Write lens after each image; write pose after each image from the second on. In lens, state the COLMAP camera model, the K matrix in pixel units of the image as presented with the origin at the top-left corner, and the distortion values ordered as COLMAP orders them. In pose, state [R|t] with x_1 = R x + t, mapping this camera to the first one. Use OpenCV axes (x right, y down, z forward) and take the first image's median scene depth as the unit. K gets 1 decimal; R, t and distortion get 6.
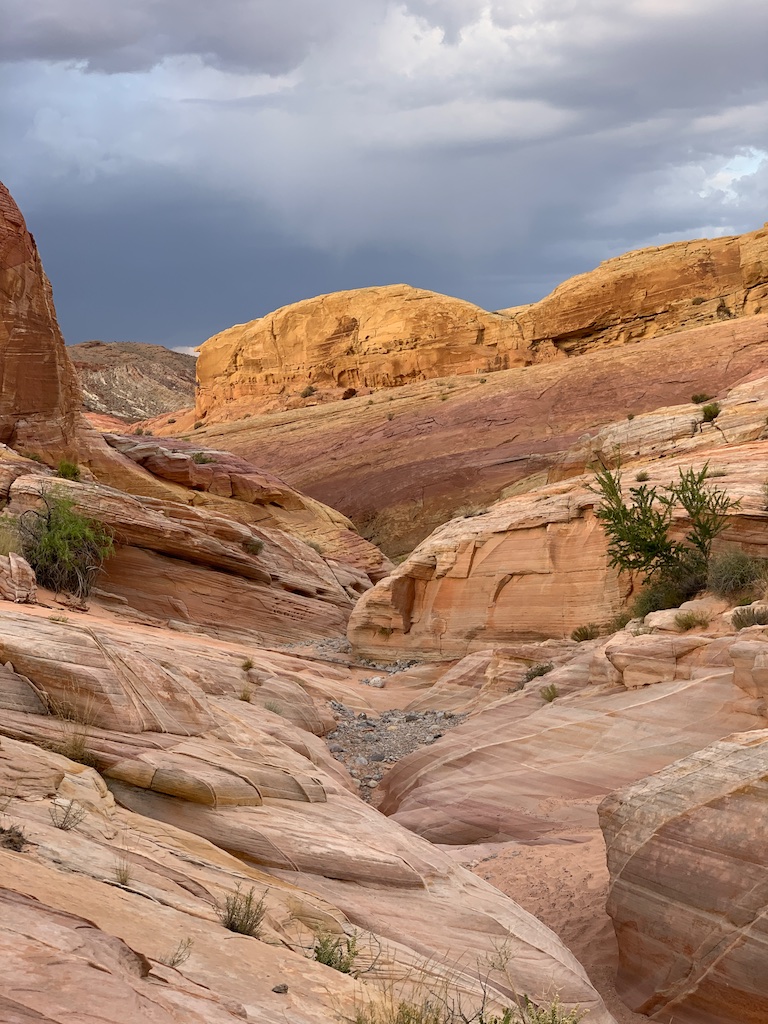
lens RADIAL K [[1534.8, 0, 384.0], [0, 1534.8, 512.0], [0, 0, 1]] dist [0.021994, 0.041829]
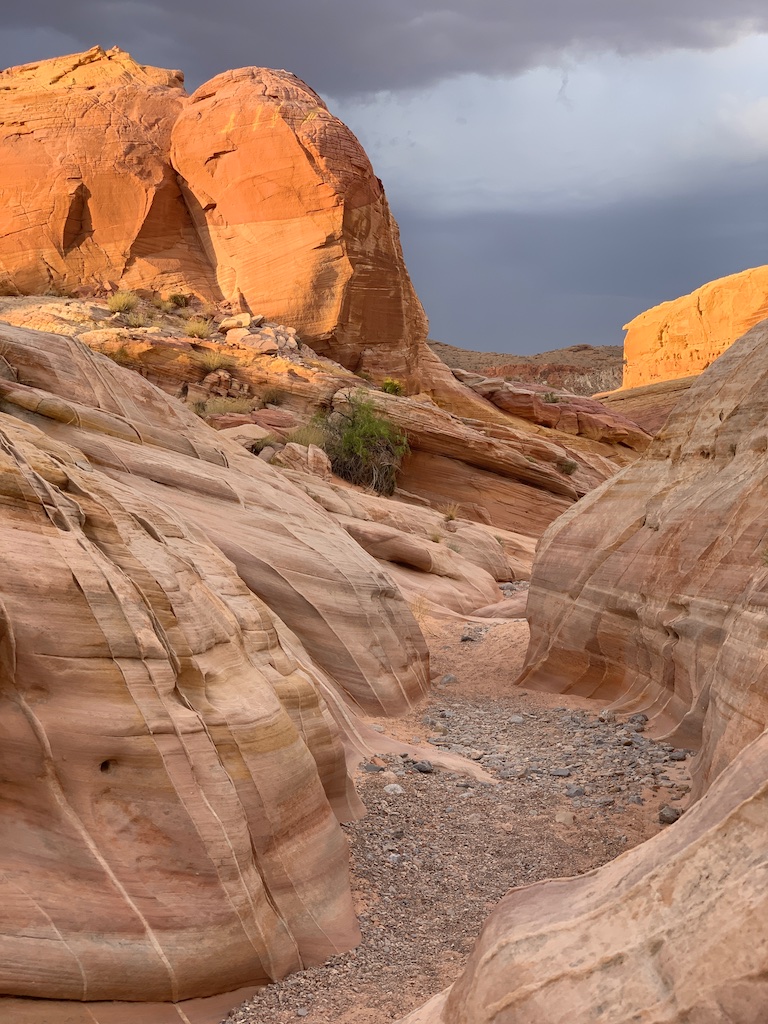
lens RADIAL K [[1534.3, 0, 384.0], [0, 1534.3, 512.0], [0, 0, 1]] dist [-0.119010, 1.839964]
pose [[0.950407, 0.033127, -0.309239, 0.105792], [-0.034178, 0.999414, 0.002019, 0.048214], [0.309125, 0.008650, 0.950982, -0.035826]]
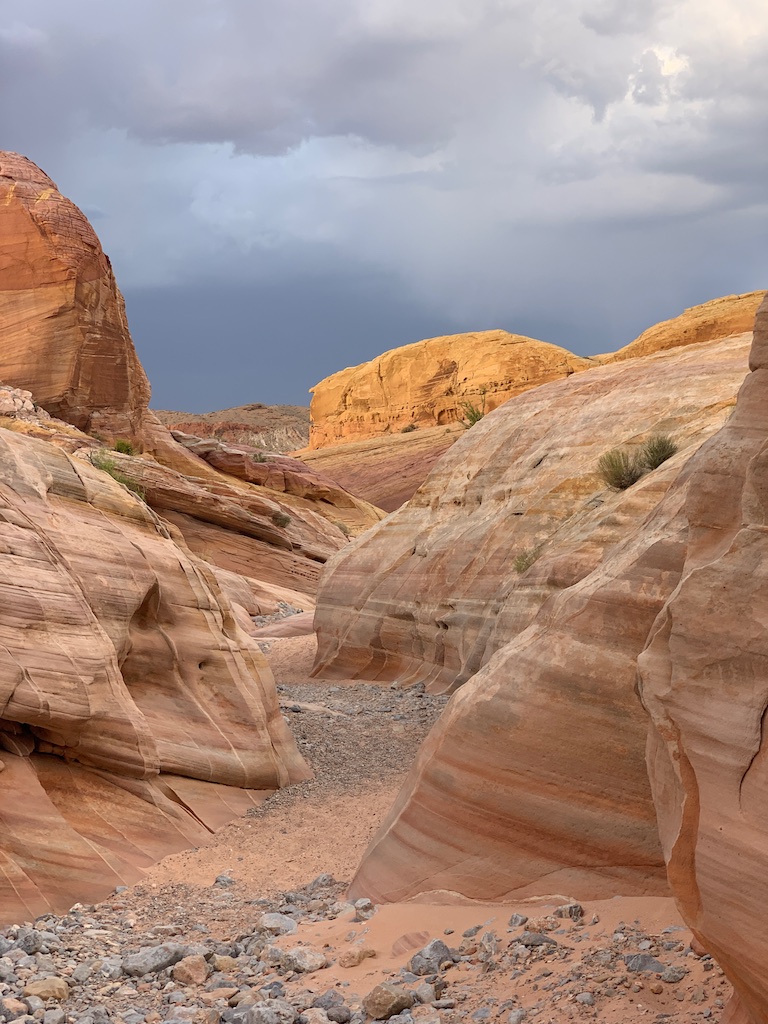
lens RADIAL K [[1534.3, 0, 384.0], [0, 1534.3, 512.0], [0, 0, 1]] dist [-0.119010, 1.839964]
pose [[0.994441, 0.021763, -0.103022, 0.097861], [-0.026225, 0.998767, -0.042156, 0.054899], [0.101977, 0.044623, 0.993785, -0.134803]]
